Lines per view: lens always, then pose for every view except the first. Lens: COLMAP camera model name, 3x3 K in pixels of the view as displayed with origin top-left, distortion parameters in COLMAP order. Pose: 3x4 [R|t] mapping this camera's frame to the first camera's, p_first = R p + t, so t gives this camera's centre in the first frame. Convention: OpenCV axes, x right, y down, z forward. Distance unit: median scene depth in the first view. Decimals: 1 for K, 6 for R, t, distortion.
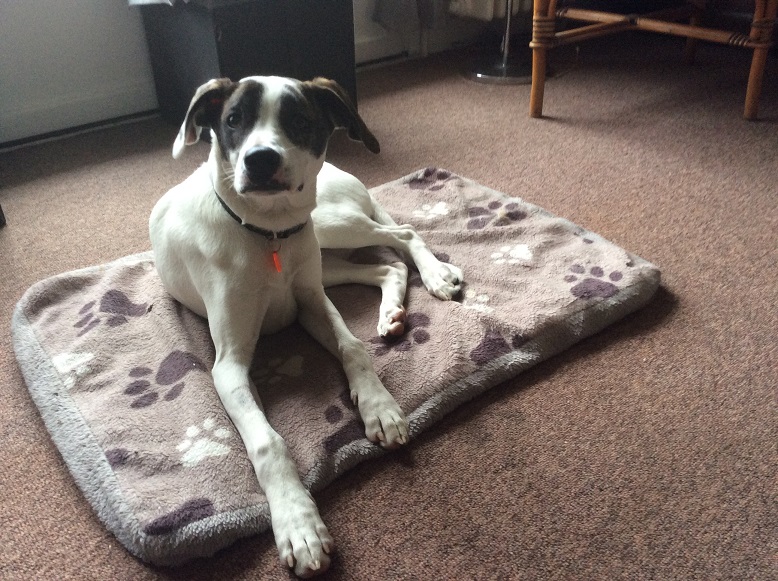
lens RADIAL K [[704.4, 0, 389.6], [0, 704.4, 284.0], [0, 0, 1]] dist [0.119141, -0.272542]
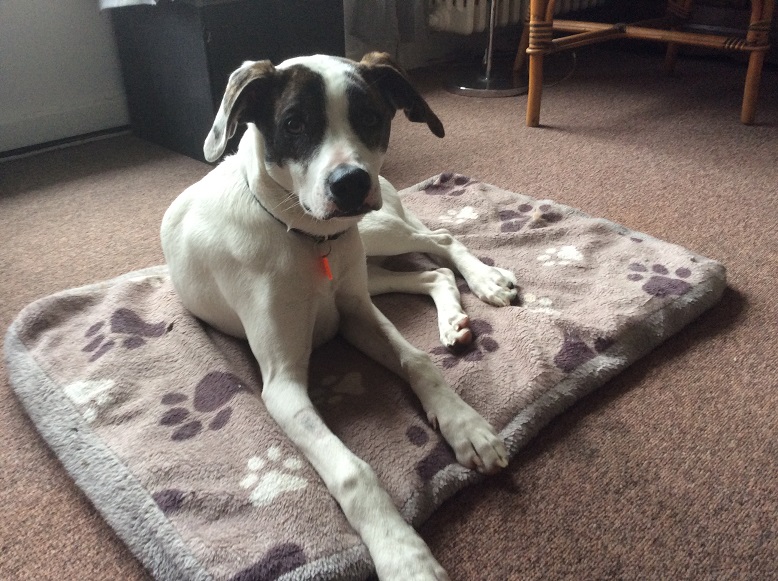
lens RADIAL K [[704.0, 0, 389.0], [0, 704.0, 290.5], [0, 0, 1]] dist [0.118218, -0.268887]
pose [[0.995640, -0.035694, 0.086184, -0.158091], [0.039296, 0.998408, -0.040470, 0.038236], [-0.084603, 0.043680, 0.995457, 0.129867]]
